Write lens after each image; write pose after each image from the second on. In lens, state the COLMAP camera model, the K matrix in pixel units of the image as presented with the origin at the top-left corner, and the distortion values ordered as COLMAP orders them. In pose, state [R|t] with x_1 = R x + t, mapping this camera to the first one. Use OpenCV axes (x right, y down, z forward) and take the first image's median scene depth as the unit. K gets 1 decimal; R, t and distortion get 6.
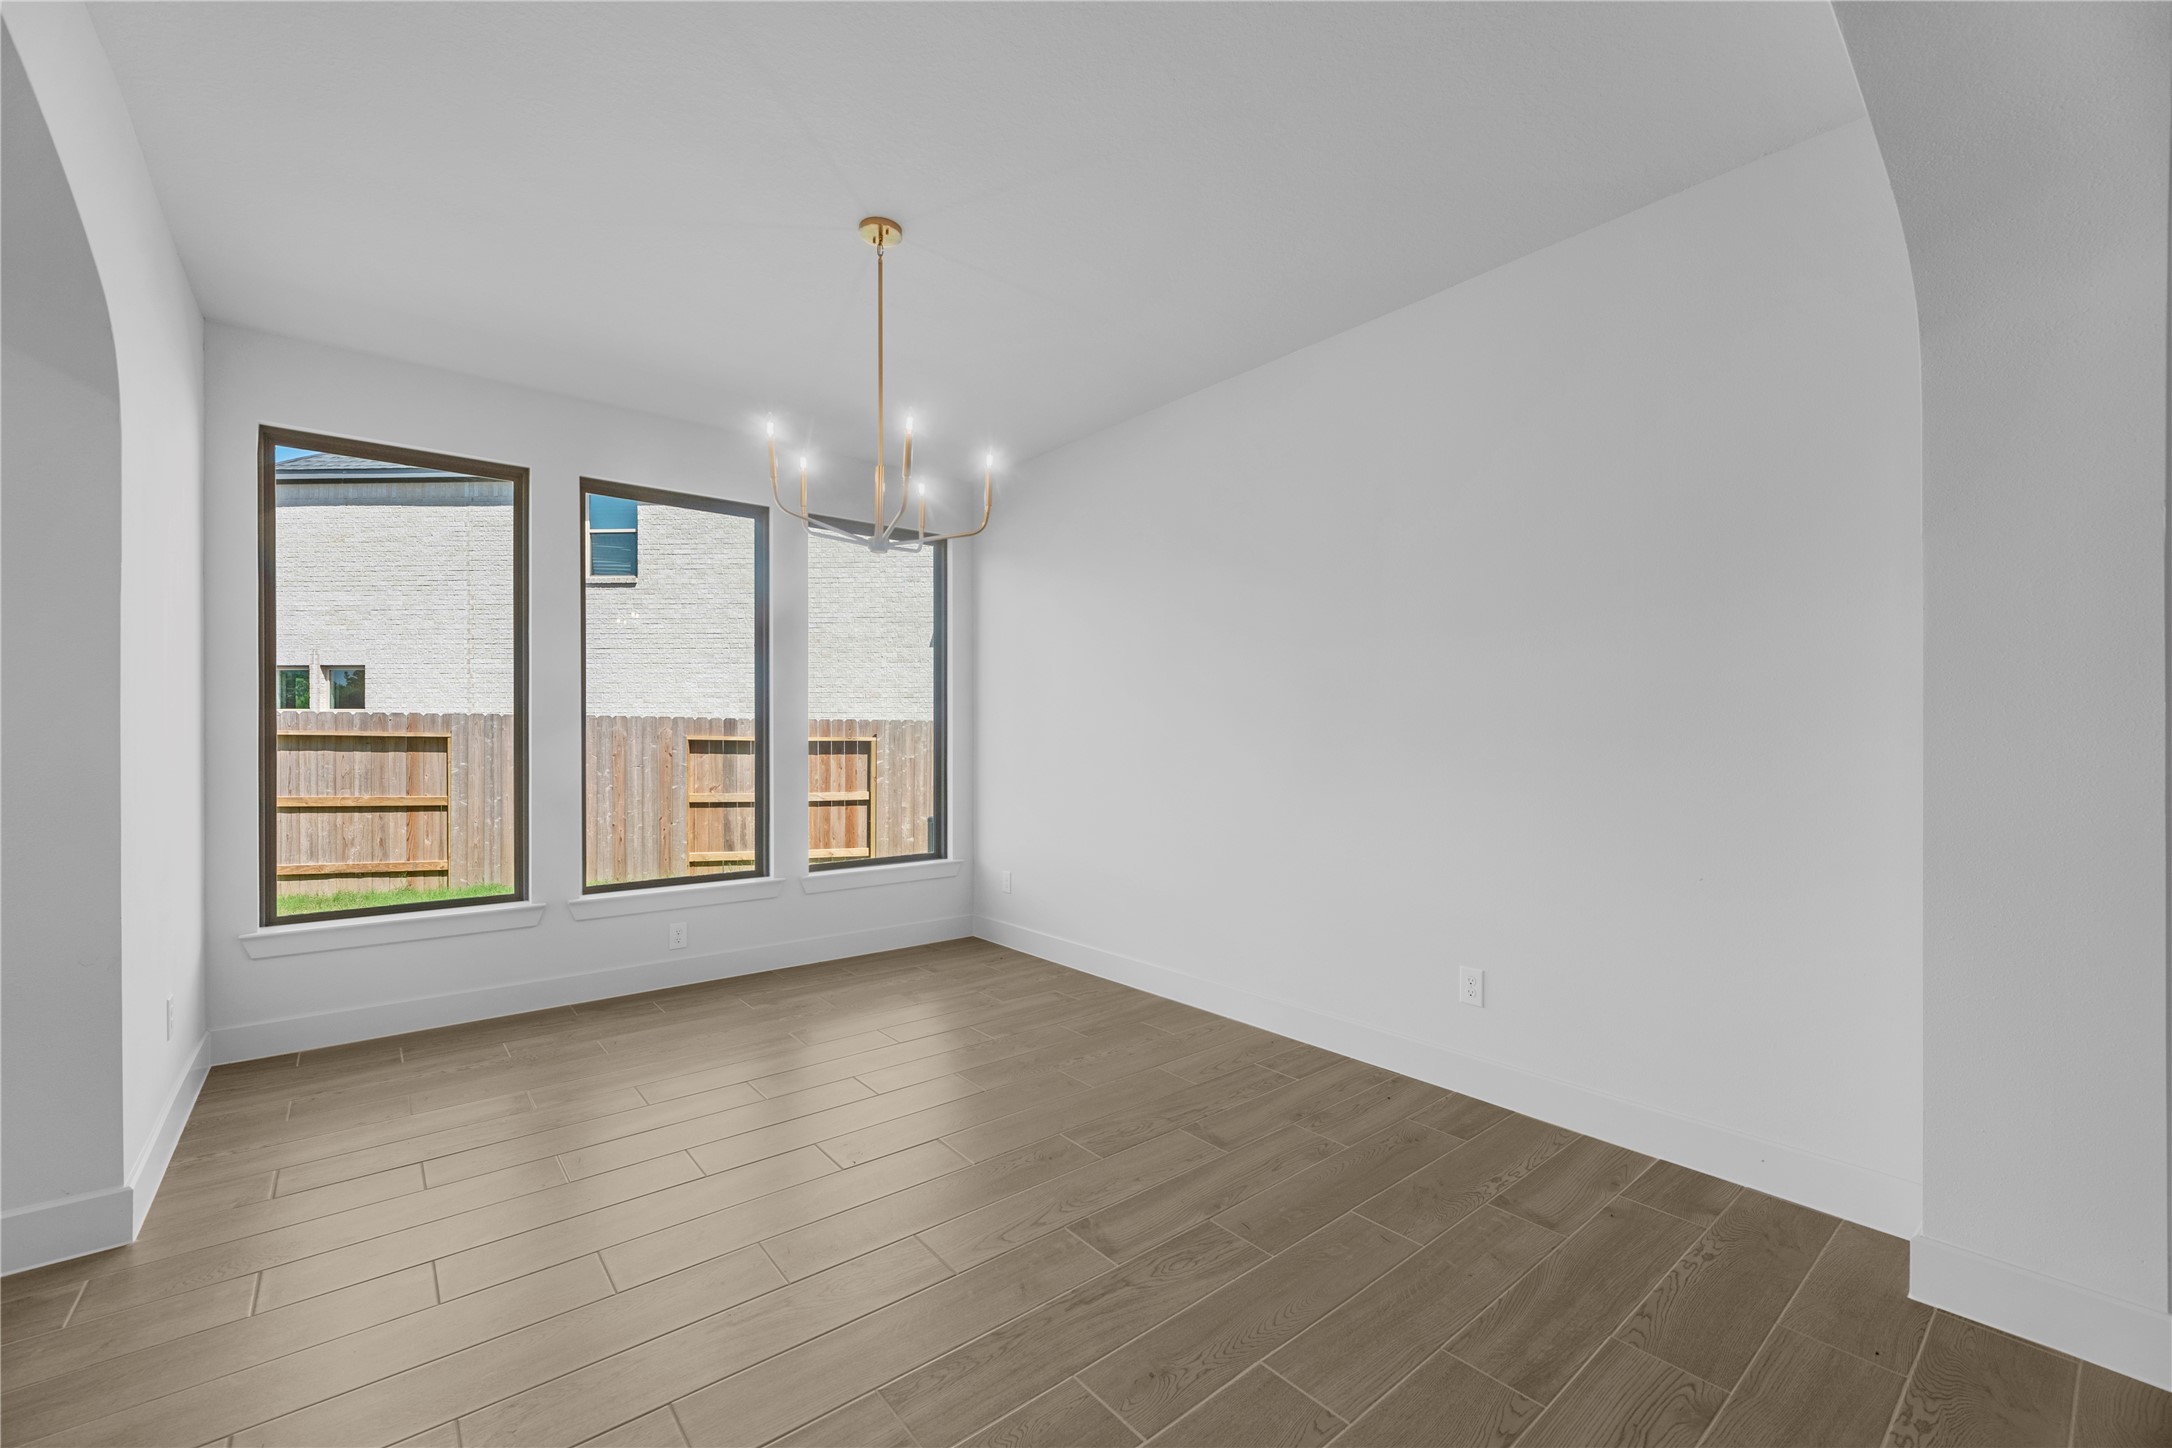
lens RADIAL K [[883.7, 0, 1081.3], [0, 883.7, 729.9], [0, 0, 1]] dist [0.000908, -0.000468]
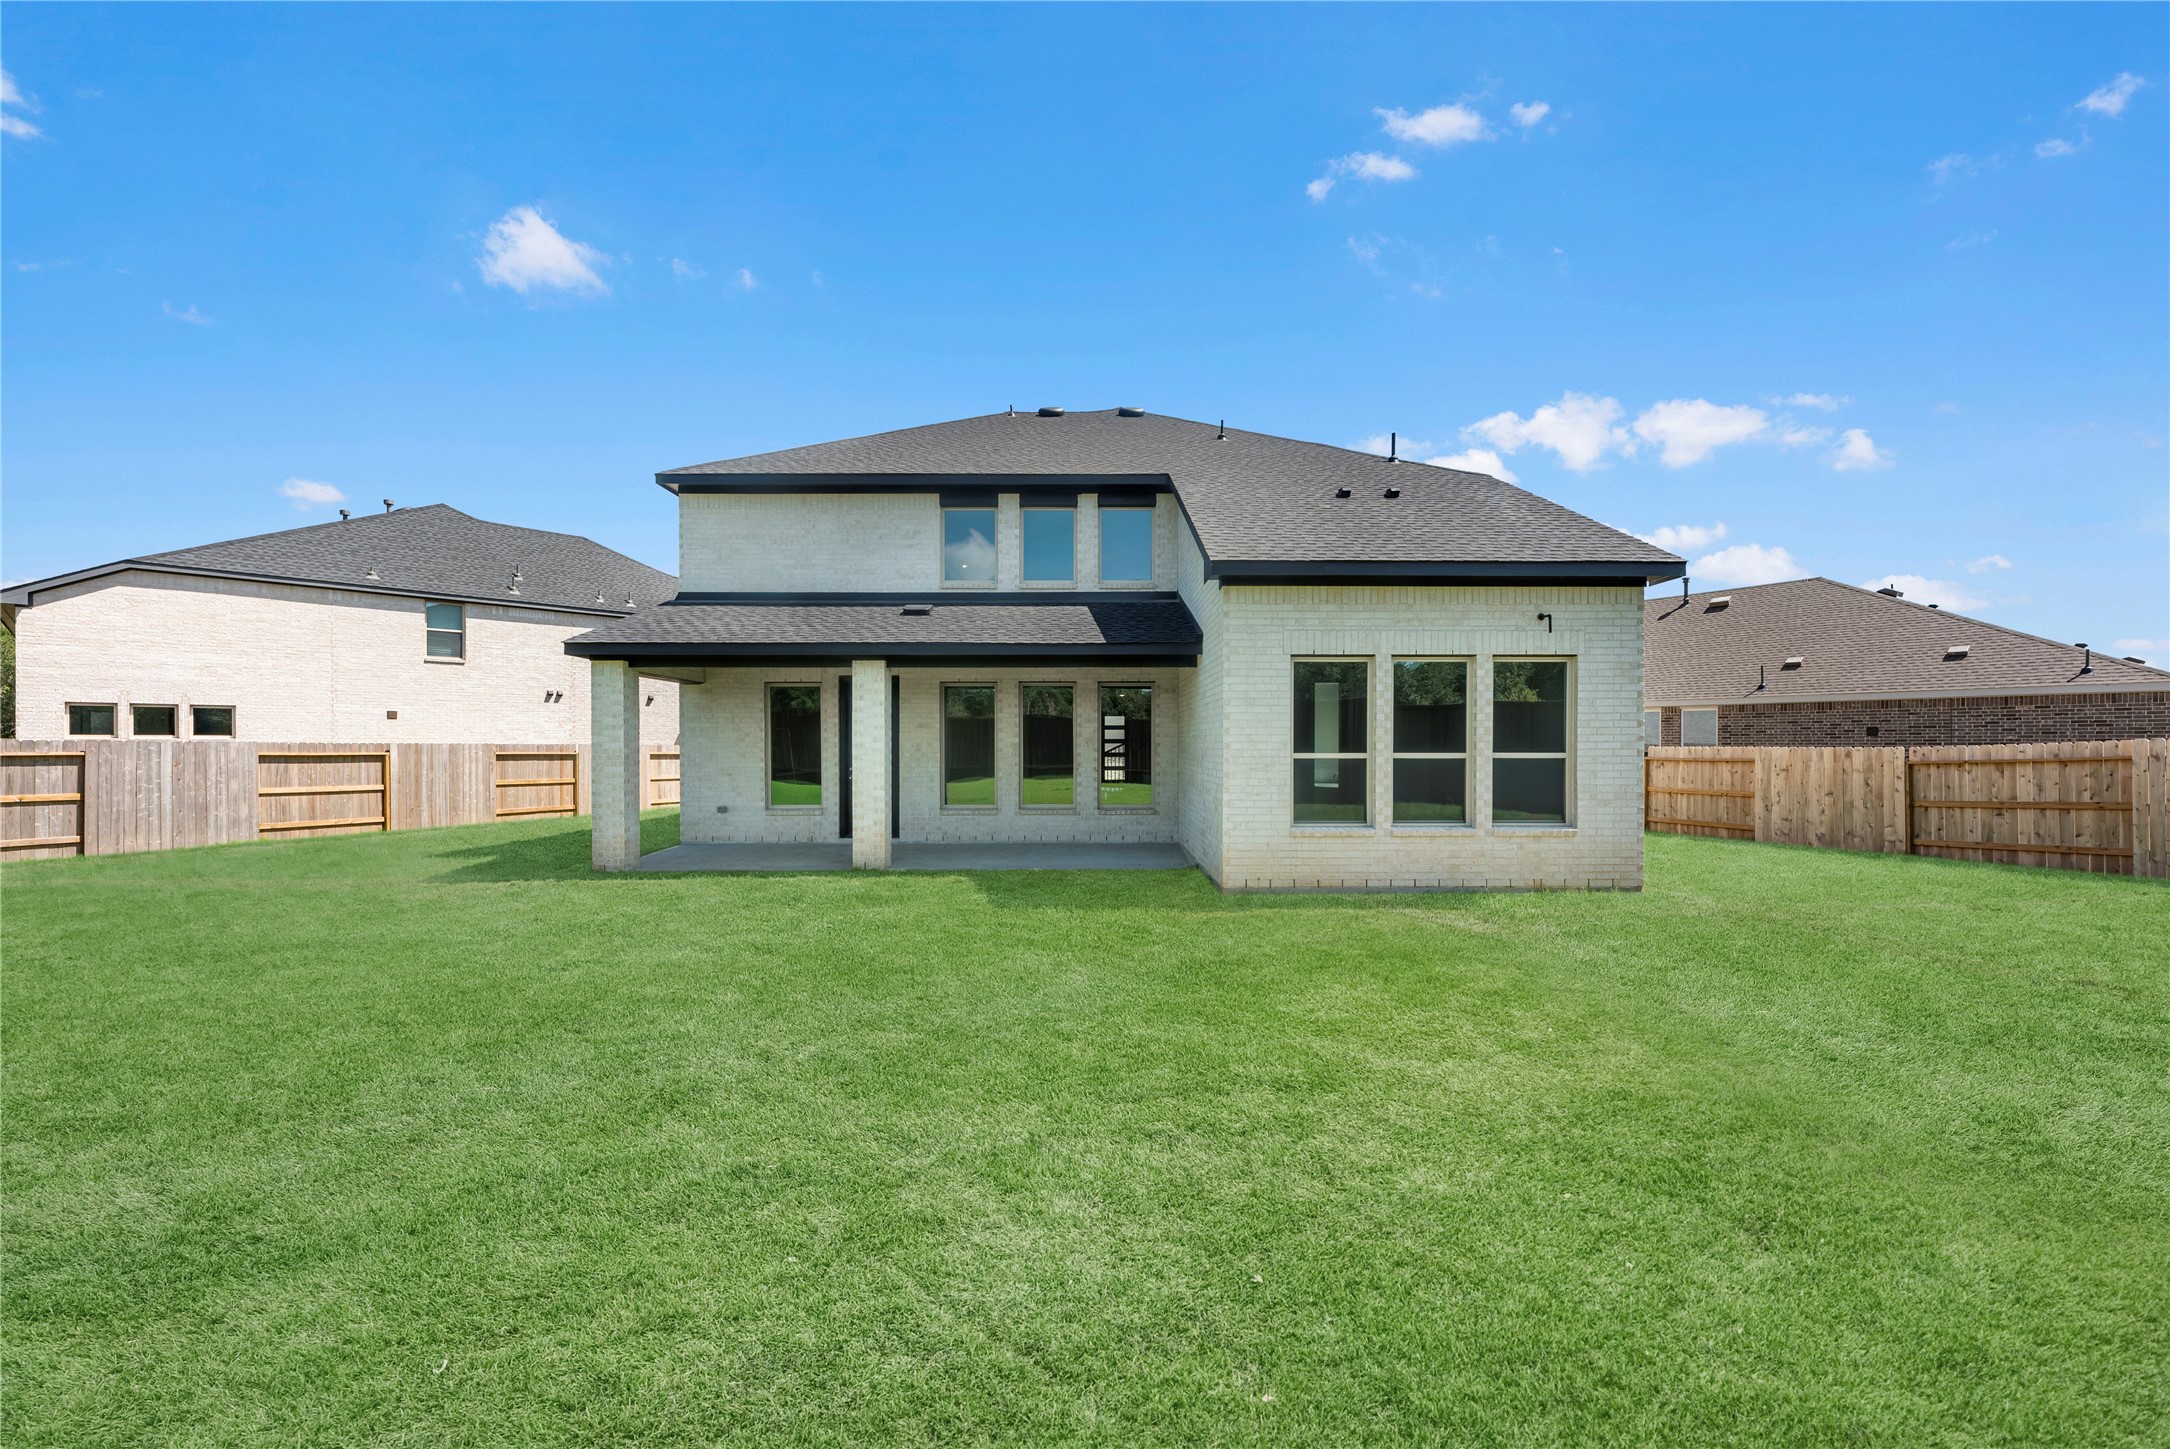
lens RADIAL K [[882.9, 0, 1080.3], [0, 882.9, 730.4], [0, 0, 1]] dist [0.000908, -0.000468]
pose [[0.617963, 0.006046, 0.786184, -1.103845], [-0.002915, 0.999981, -0.005399, -0.029827], [-0.786202, 0.001044, 0.617969, -0.986069]]
